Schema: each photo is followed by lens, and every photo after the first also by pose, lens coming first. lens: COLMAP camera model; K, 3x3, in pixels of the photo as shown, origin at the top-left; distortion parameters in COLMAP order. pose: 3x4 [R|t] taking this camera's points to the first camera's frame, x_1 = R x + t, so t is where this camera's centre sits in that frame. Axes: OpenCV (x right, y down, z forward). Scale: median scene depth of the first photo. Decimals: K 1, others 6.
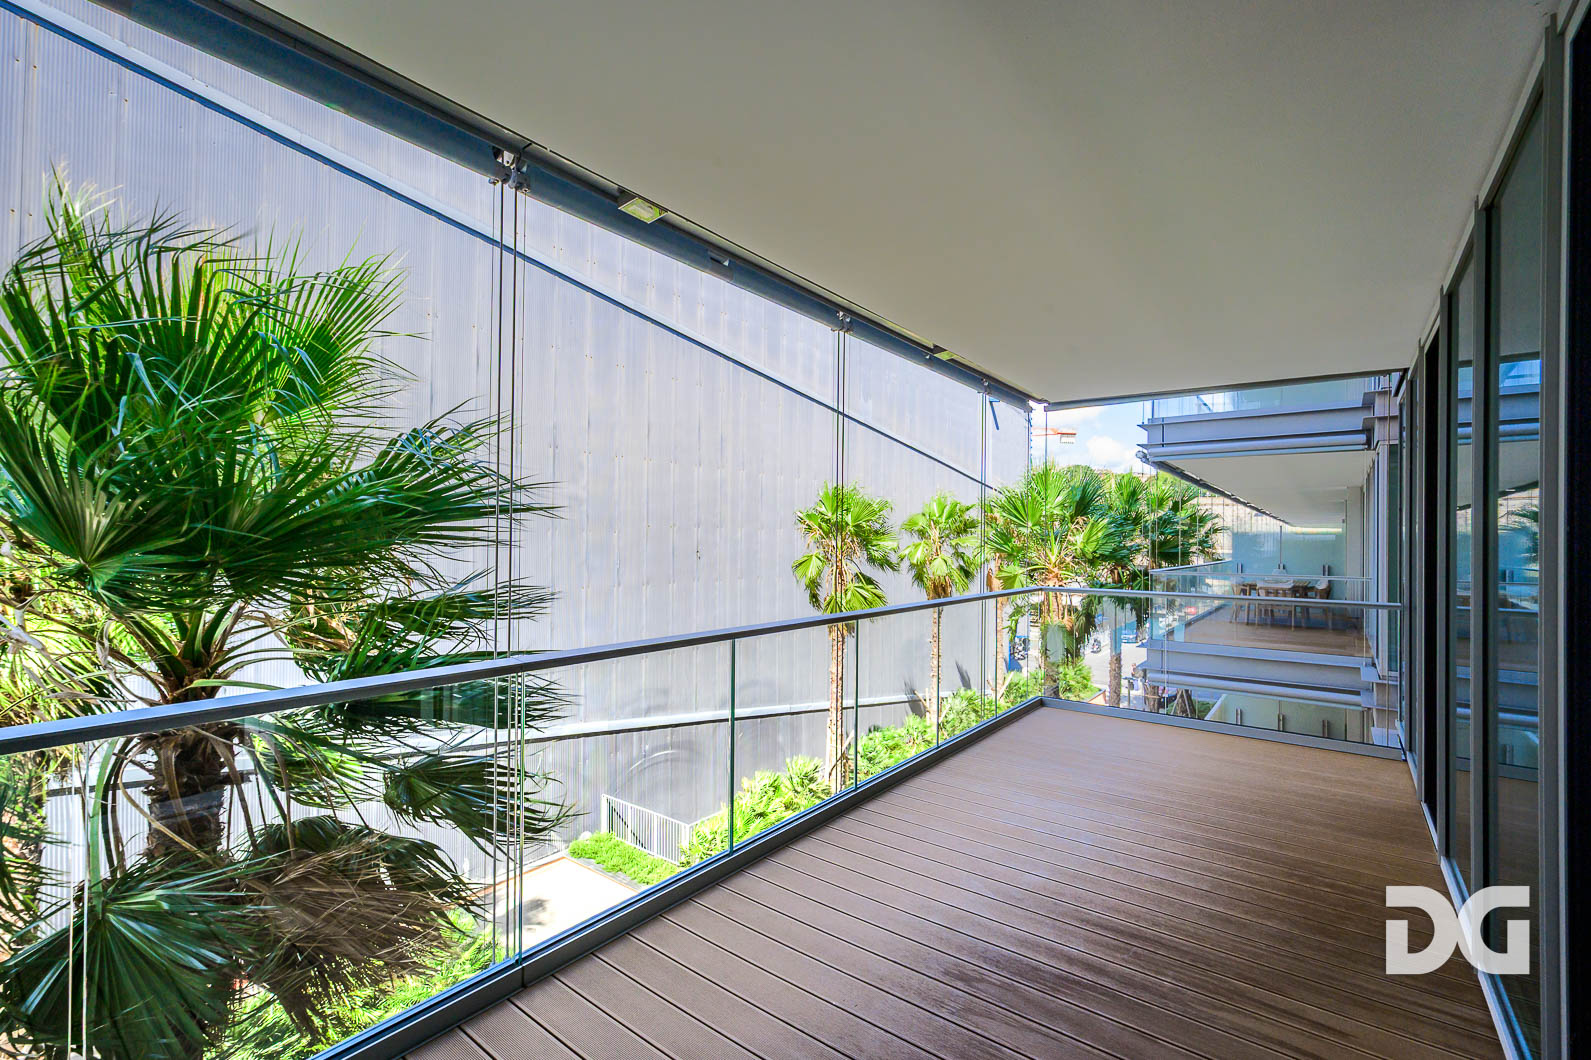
lens RADIAL K [[690.8, 0, 784.2], [0, 690.8, 537.2], [0, 0, 1]] dist [0.003498, 0.000494]
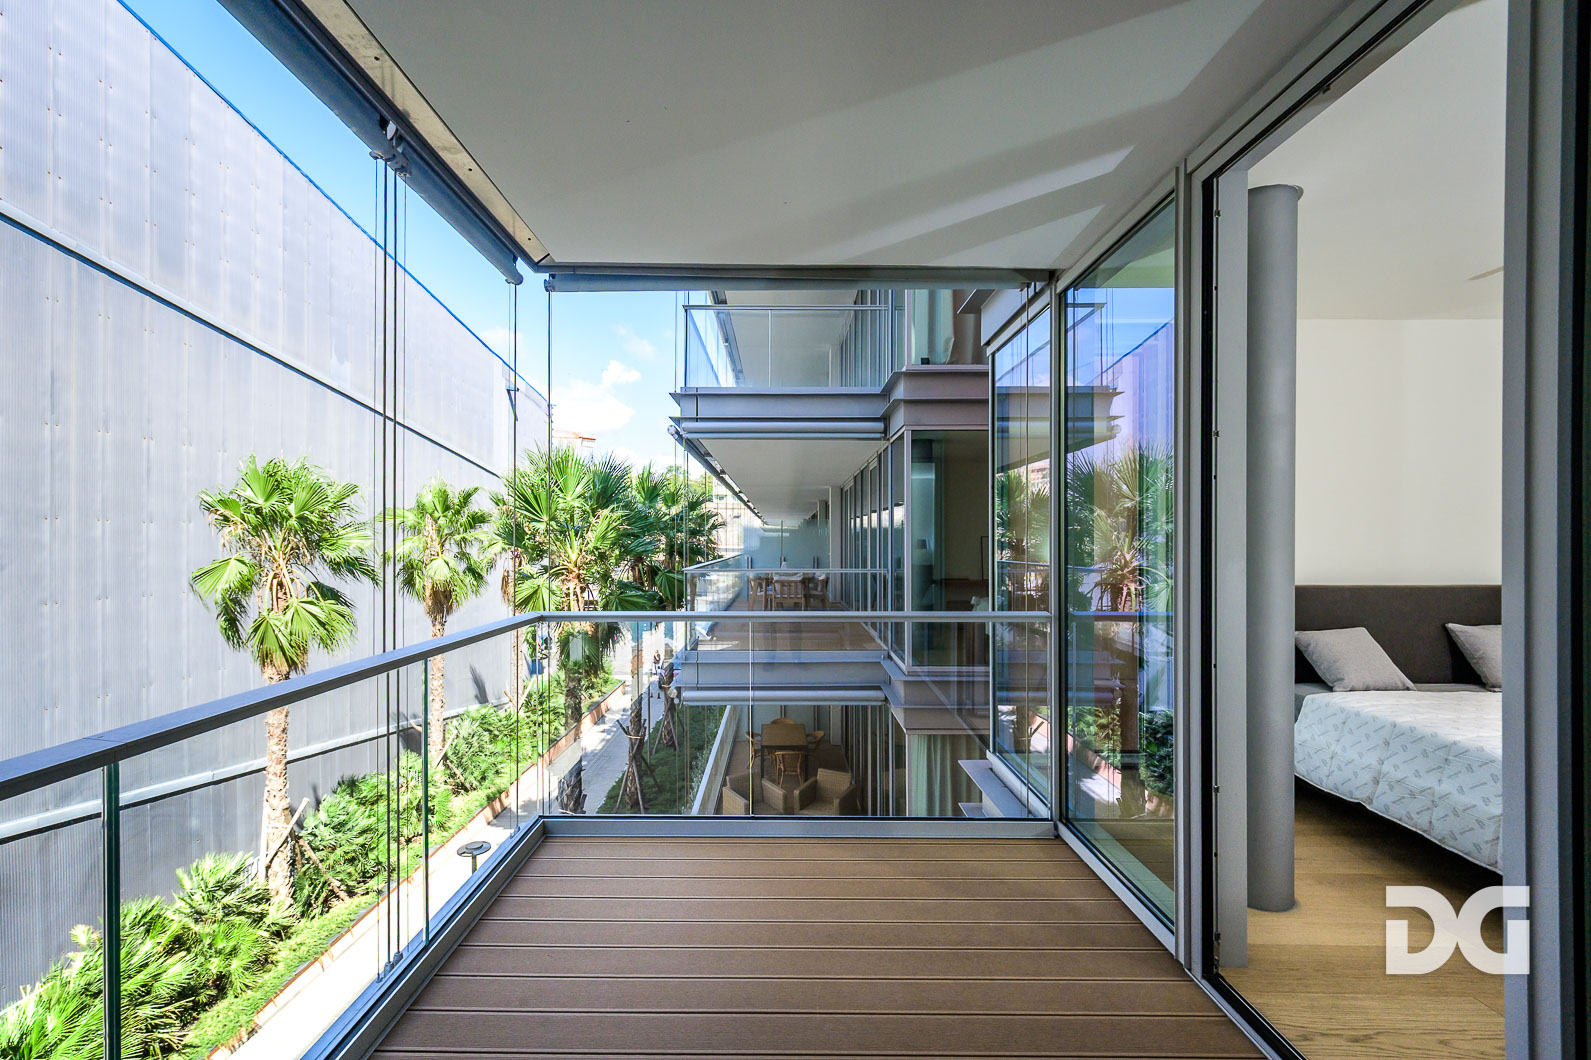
lens RADIAL K [[657.0, 0, 789.5], [0, 657.0, 541.8], [0, 0, 1]] dist [-0.001888, -0.000136]
pose [[0.774077, -0.009326, 0.633023, 0.057800], [0.003463, 0.999939, 0.010497, 0.002978], [-0.633082, -0.005934, 0.774062, 0.141131]]
